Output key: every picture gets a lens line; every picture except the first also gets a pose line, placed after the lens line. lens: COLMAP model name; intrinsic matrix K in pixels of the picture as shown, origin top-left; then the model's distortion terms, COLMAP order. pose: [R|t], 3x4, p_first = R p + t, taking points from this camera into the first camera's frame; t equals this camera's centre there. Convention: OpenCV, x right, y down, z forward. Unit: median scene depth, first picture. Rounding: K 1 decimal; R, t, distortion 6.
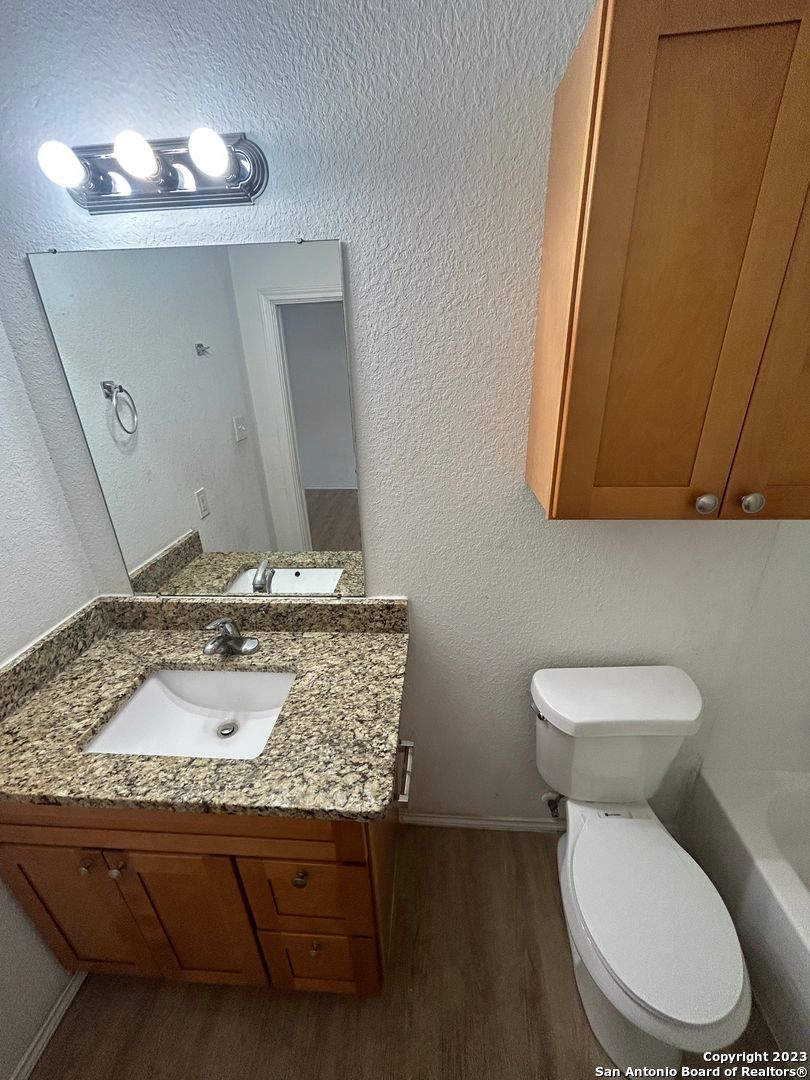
lens RADIAL K [[434.3, 0, 405.5], [0, 434.3, 537.5], [0, 0, 1]] dist [-0.001406, -0.001400]
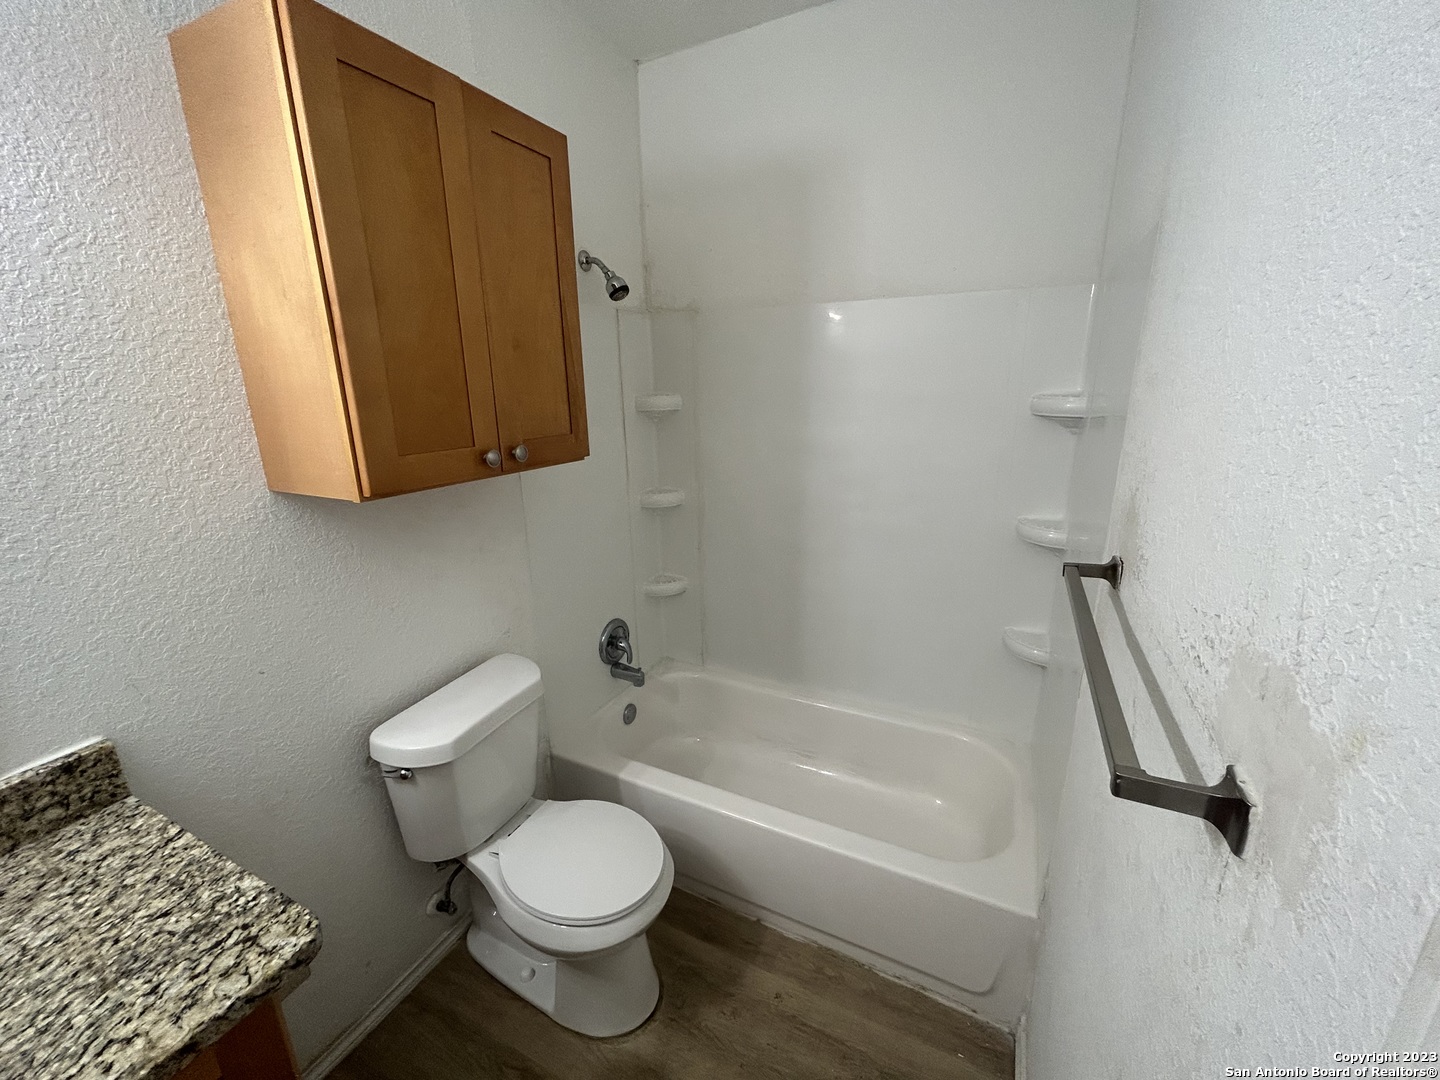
lens RADIAL K [[579.0, 0, 717.3], [0, 579.0, 541.6], [0, 0, 1]] dist [-0.001406, -0.001400]
pose [[0.374879, -0.212610, 0.902365, -0.374474], [0.367863, 0.927555, 0.065719, 0.175548], [-0.850966, 0.307310, 0.425932, -0.072012]]
